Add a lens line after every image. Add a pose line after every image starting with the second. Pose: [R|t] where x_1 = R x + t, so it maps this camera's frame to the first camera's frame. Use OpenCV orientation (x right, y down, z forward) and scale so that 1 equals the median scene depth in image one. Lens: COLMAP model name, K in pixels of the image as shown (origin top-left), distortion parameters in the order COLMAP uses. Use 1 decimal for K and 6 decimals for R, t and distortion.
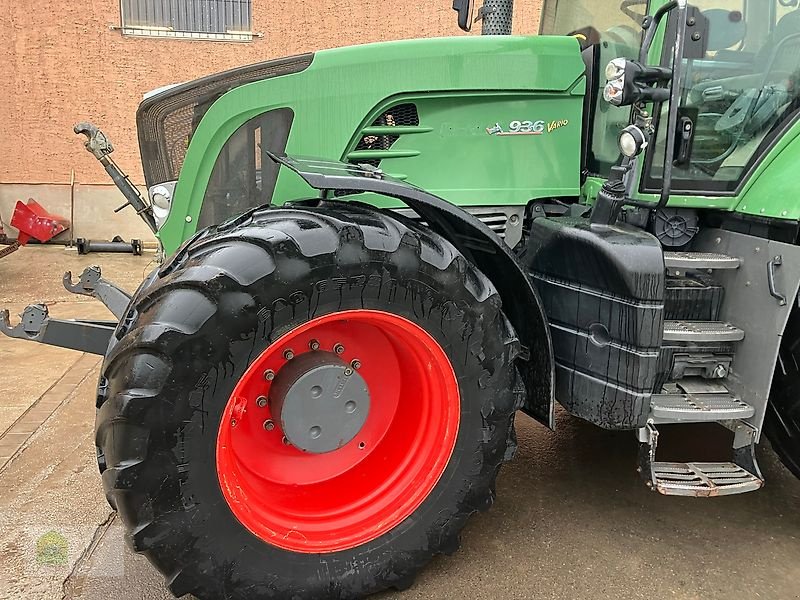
lens RADIAL K [[654.8, 0, 397.6], [0, 654.8, 293.4], [0, 0, 1]] dist [0.034366, -0.028857]
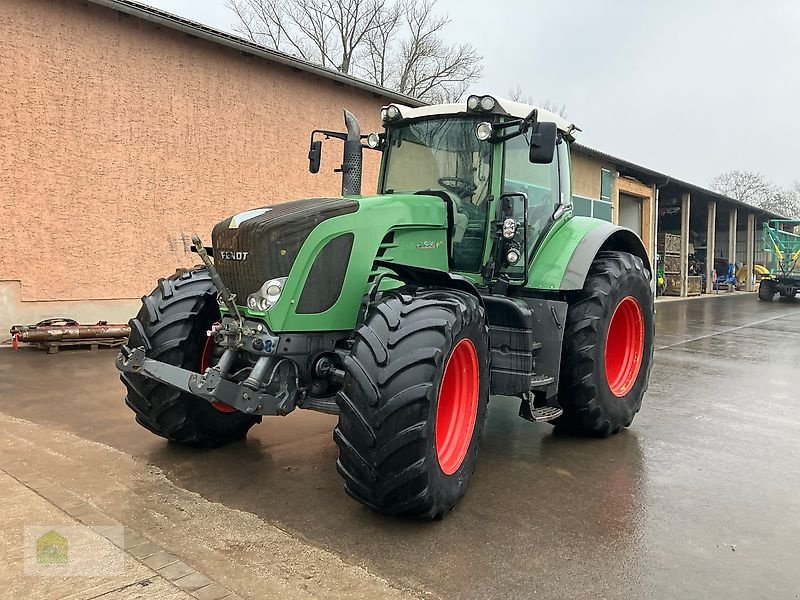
lens RADIAL K [[654.8, 0, 403.3], [0, 654.8, 297.6], [0, 0, 1]] dist [0.034366, -0.028857]
pose [[0.748944, -0.034139, 0.661754, -1.155311], [0.117337, 0.989723, -0.081738, 0.030601], [-0.652162, 0.138866, 0.745252, -0.291649]]
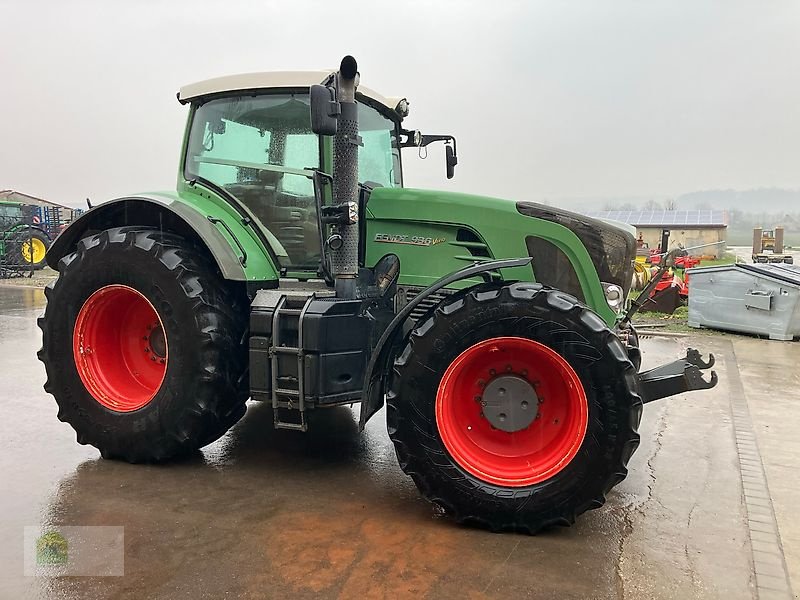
lens RADIAL K [[654.8, 0, 406.4], [0, 654.8, 294.5], [0, 0, 1]] dist [0.034366, -0.028857]
pose [[-0.836904, -0.075123, 0.542169, -0.859139], [0.085956, 0.960208, 0.265730, -0.667245], [-0.540558, 0.268994, -0.797145, 2.809543]]
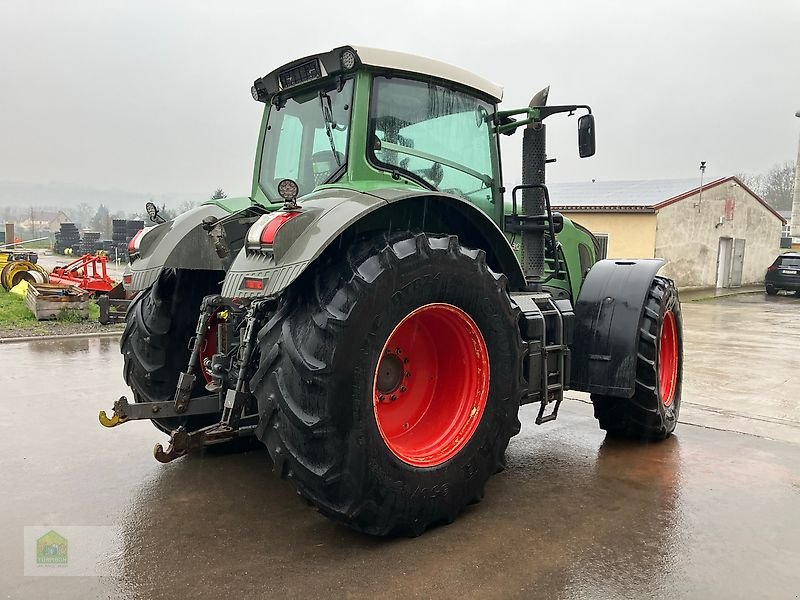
lens RADIAL K [[654.8, 0, 407.7], [0, 654.8, 296.2], [0, 0, 1]] dist [0.034366, -0.028857]
pose [[-0.836391, 0.002993, -0.548125, 1.564018], [-0.150275, 0.960418, 0.234552, -0.617009], [0.527131, 0.278547, -0.802835, 2.881821]]
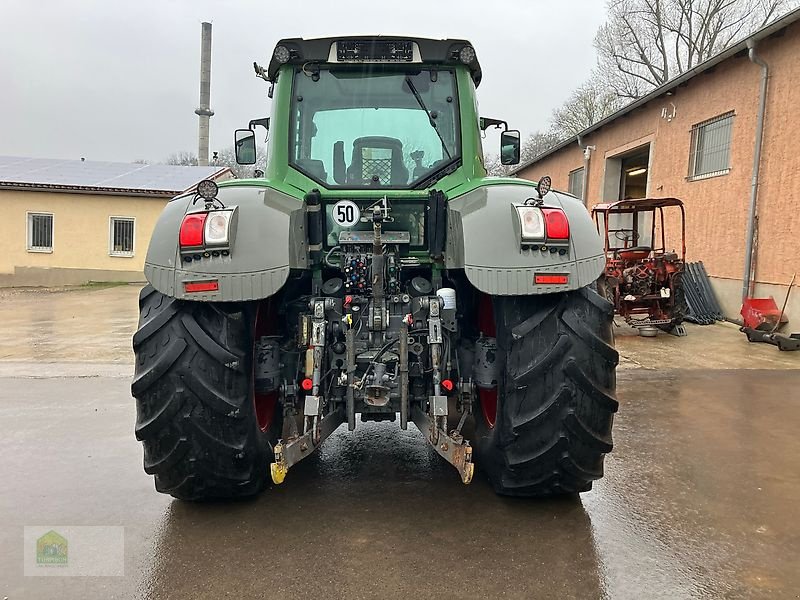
lens RADIAL K [[654.8, 0, 405.5], [0, 654.8, 294.8], [0, 0, 1]] dist [0.034366, -0.028857]
pose [[-0.128496, 0.056542, -0.990097, 2.422154], [-0.224818, 0.970720, 0.084613, -0.316330], [0.965891, 0.233464, -0.112022, 1.594111]]
